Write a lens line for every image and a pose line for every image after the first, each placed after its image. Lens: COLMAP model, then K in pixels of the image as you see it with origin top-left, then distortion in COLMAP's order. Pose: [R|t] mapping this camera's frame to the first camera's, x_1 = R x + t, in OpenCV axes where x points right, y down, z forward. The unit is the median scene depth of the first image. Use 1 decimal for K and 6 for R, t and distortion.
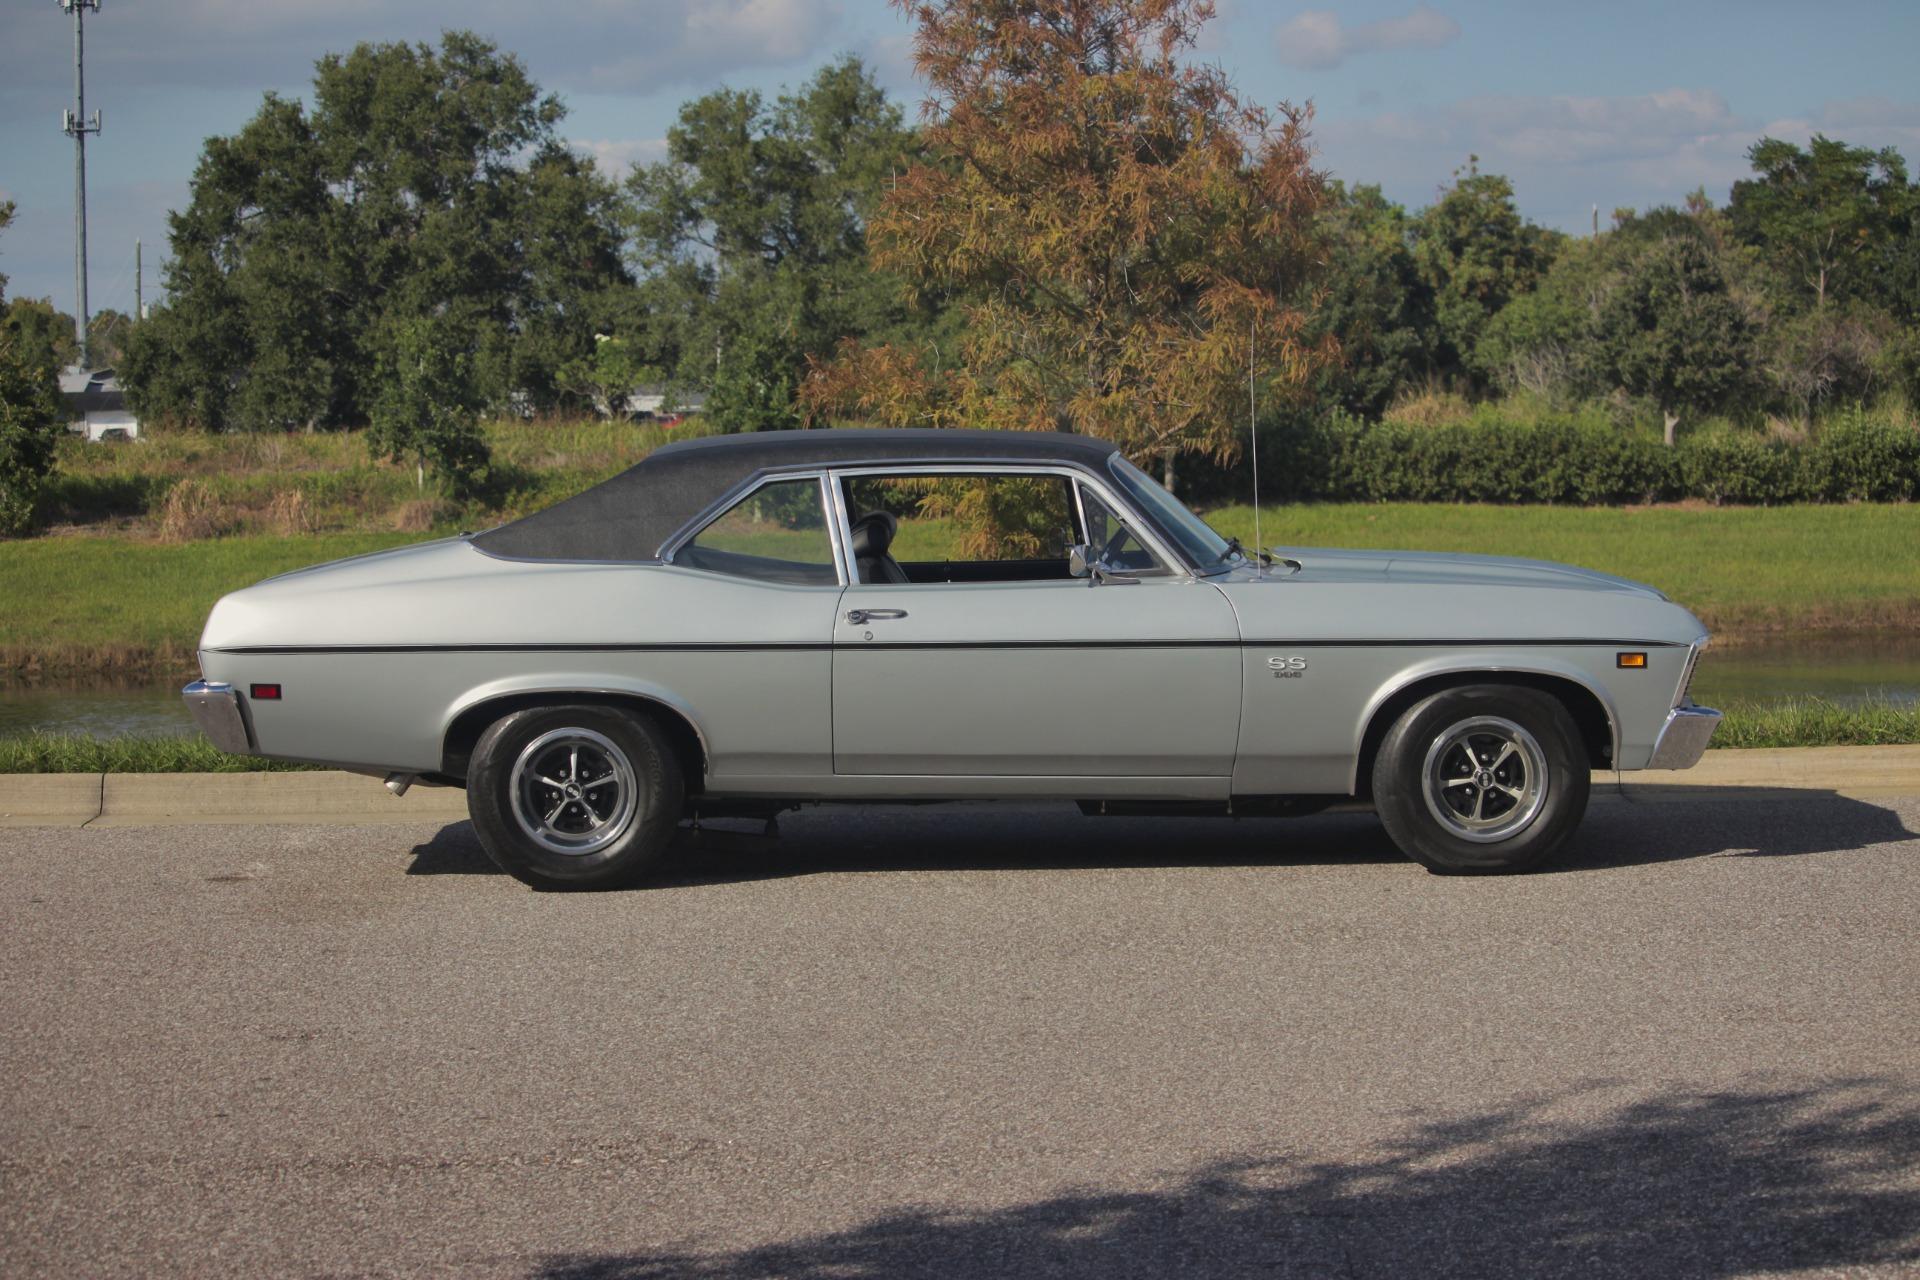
lens RADIAL K [[5035.4, 0, 960.0], [0, 5035.4, 640.0], [0, 0, 1]] dist [-0.393123, 0.123245]
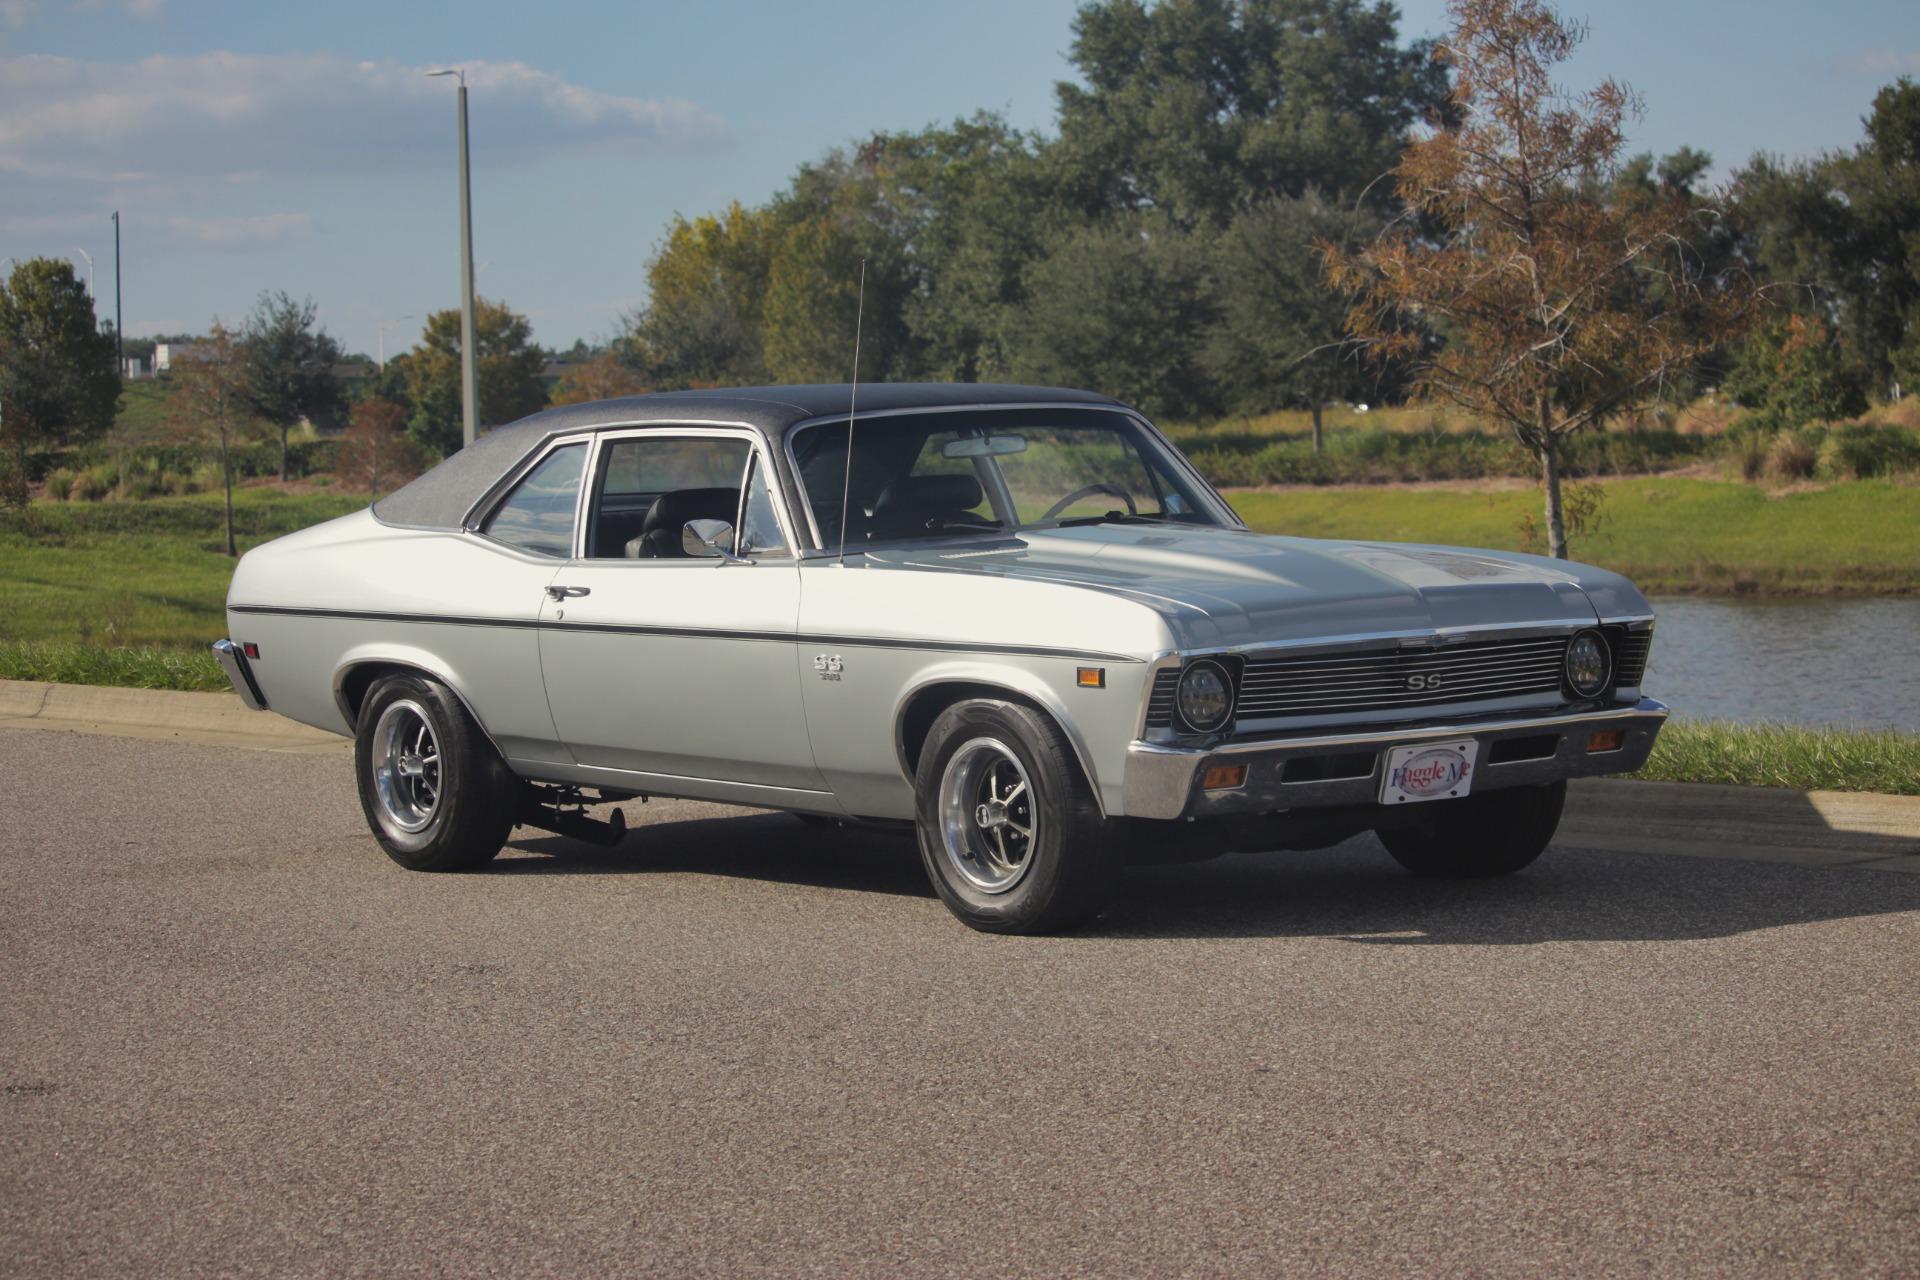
lens RADIAL K [[5050.9, 0, 906.5], [0, 5050.9, 584.1], [0, 0, 1]] dist [-0.379133, -0.304539]
pose [[0.598867, 0.027637, -0.800372, 0.628838], [-0.020904, 0.999603, 0.018875, -0.020902], [0.800576, 0.005427, 0.599207, 0.416134]]
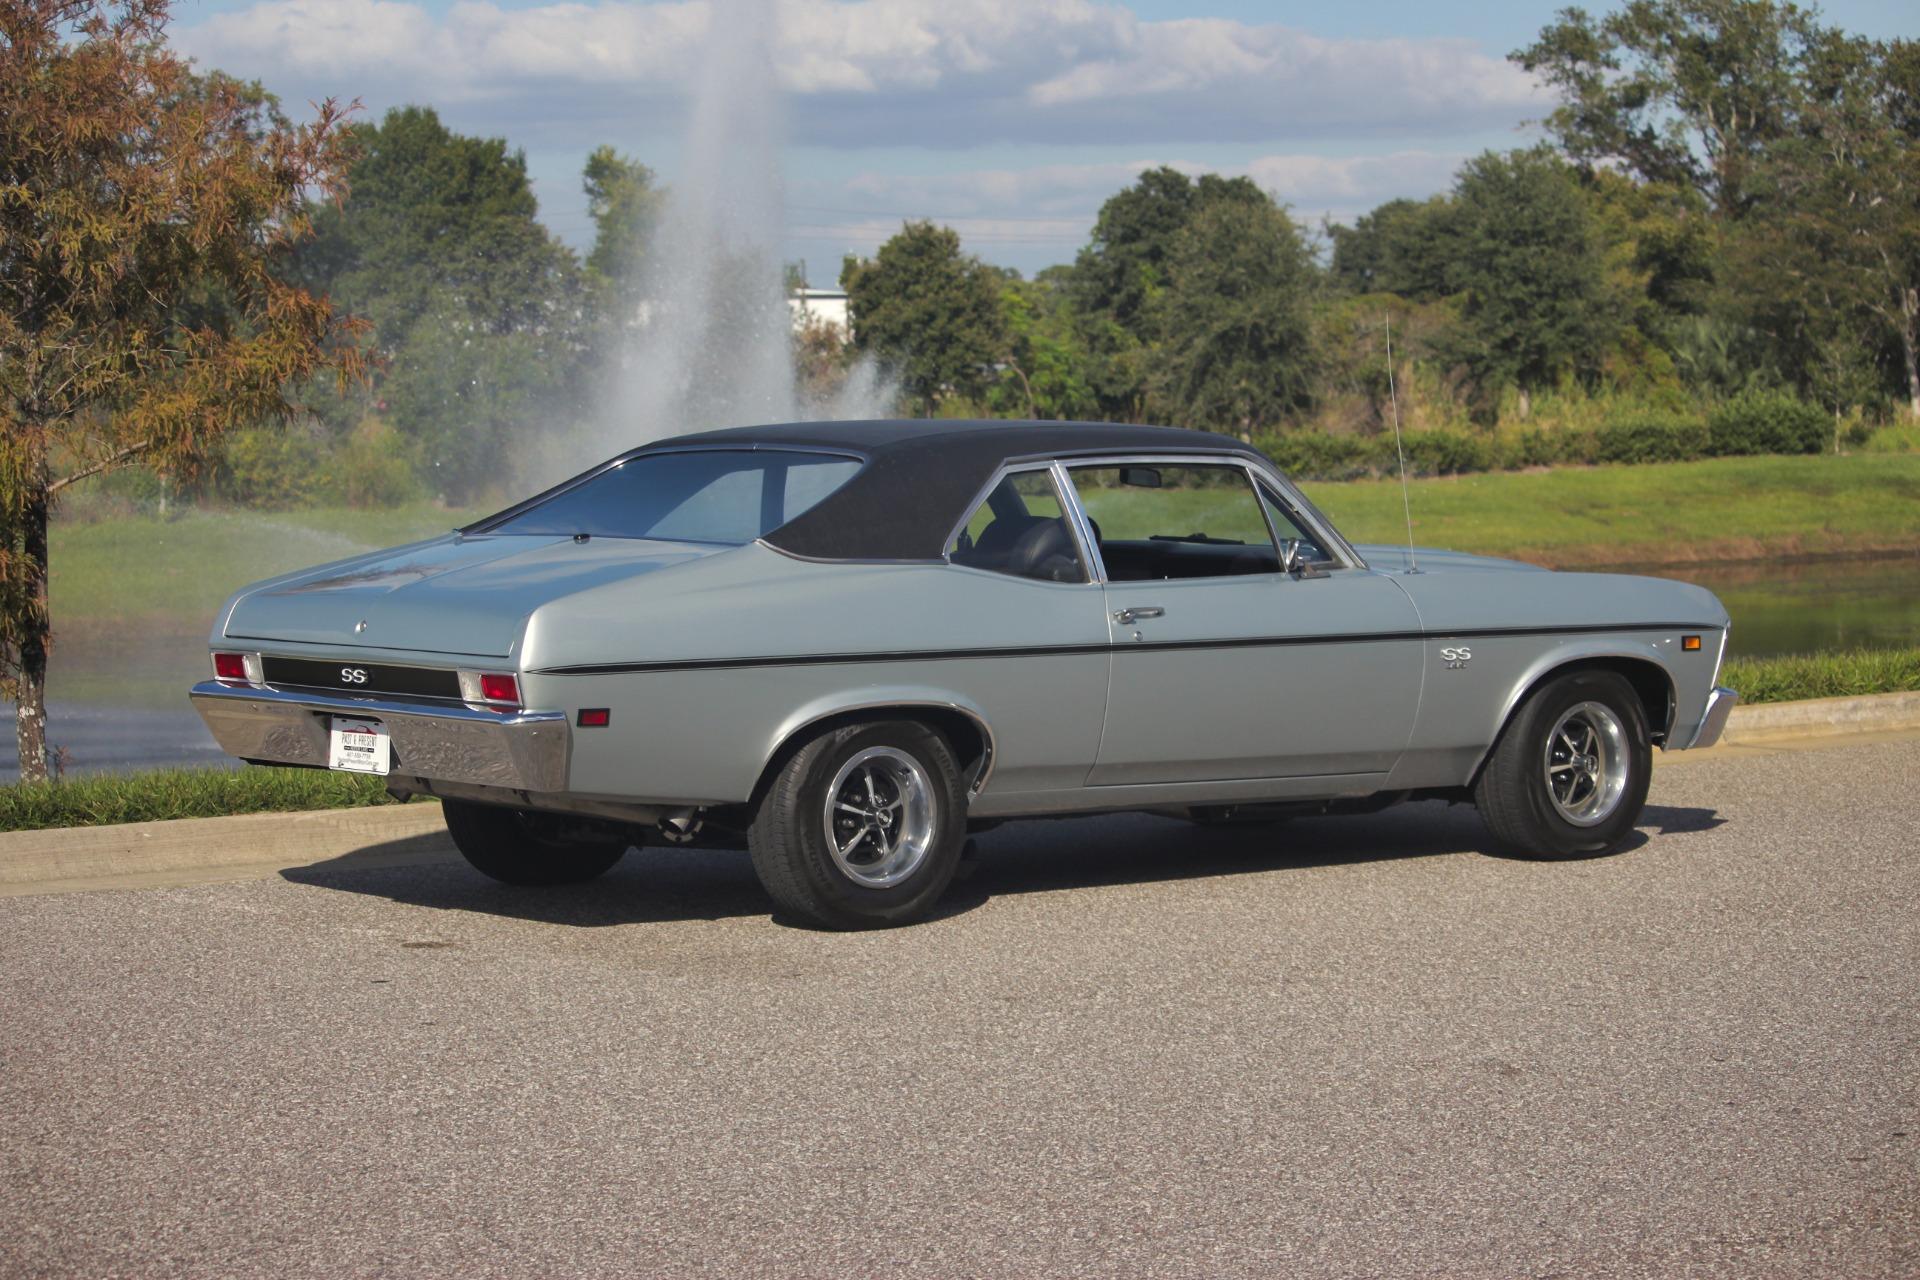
lens RADIAL K [[5013.3, 0, 960.0], [0, 5013.3, 640.0], [0, 0, 1]] dist [-0.398026, 0.278582]
pose [[0.776337, -0.023026, 0.629898, -0.525370], [0.031278, 0.999509, -0.002012, 0.000634], [-0.629542, 0.021263, 0.776675, 0.247622]]
